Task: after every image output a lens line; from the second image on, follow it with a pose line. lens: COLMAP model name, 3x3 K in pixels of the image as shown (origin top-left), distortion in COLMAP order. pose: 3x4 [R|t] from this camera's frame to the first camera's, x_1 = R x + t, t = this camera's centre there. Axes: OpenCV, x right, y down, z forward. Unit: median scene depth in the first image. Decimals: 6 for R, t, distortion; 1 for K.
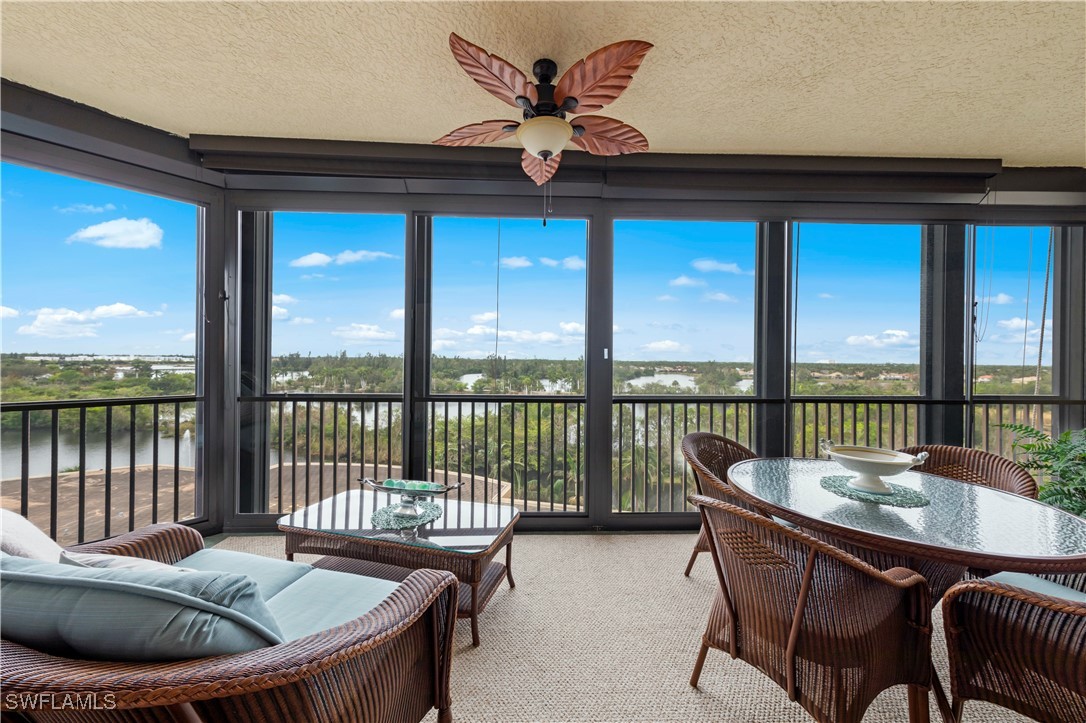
lens RADIAL K [[384.8, 0, 543.0], [0, 384.8, 361.5], [0, 0, 1]] dist [-0.001038, -0.000021]
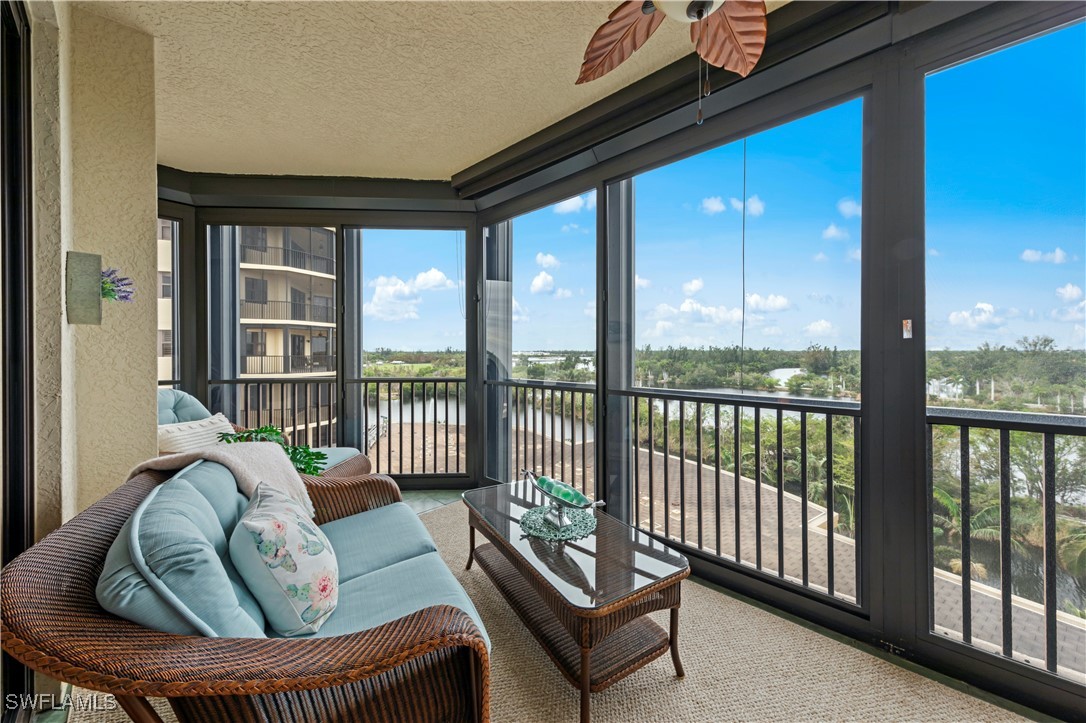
lens RADIAL K [[378.8, 0, 541.5], [0, 378.8, 356.3], [0, 0, 1]] dist [0.009288, 0.000105]
pose [[0.715974, -0.001266, -0.698125, 0.140780], [0.004541, 0.999986, 0.002844, 0.010271], [0.698112, -0.005207, 0.715970, 0.216640]]
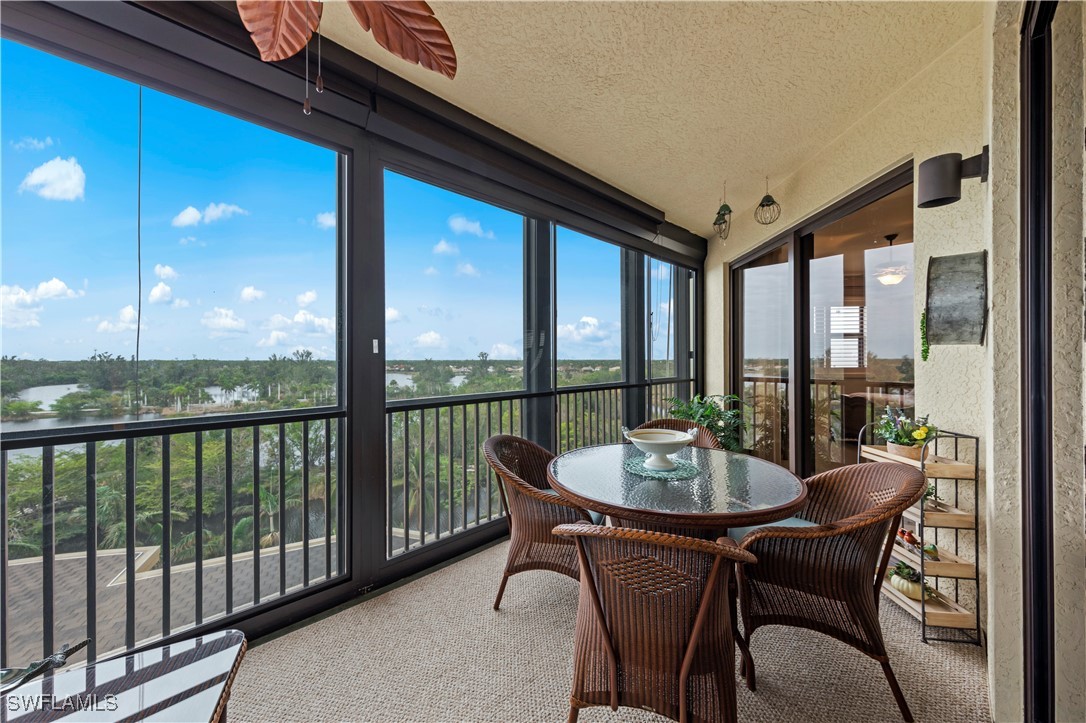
lens RADIAL K [[380.8, 0, 550.2], [0, 380.8, 359.1], [0, 0, 1]] dist [0.001602, 0.000161]
pose [[0.740754, -0.012182, 0.671666, -0.062608], [0.014428, 0.999893, 0.002223, 0.005710], [-0.671621, 0.008044, 0.740851, 0.200462]]
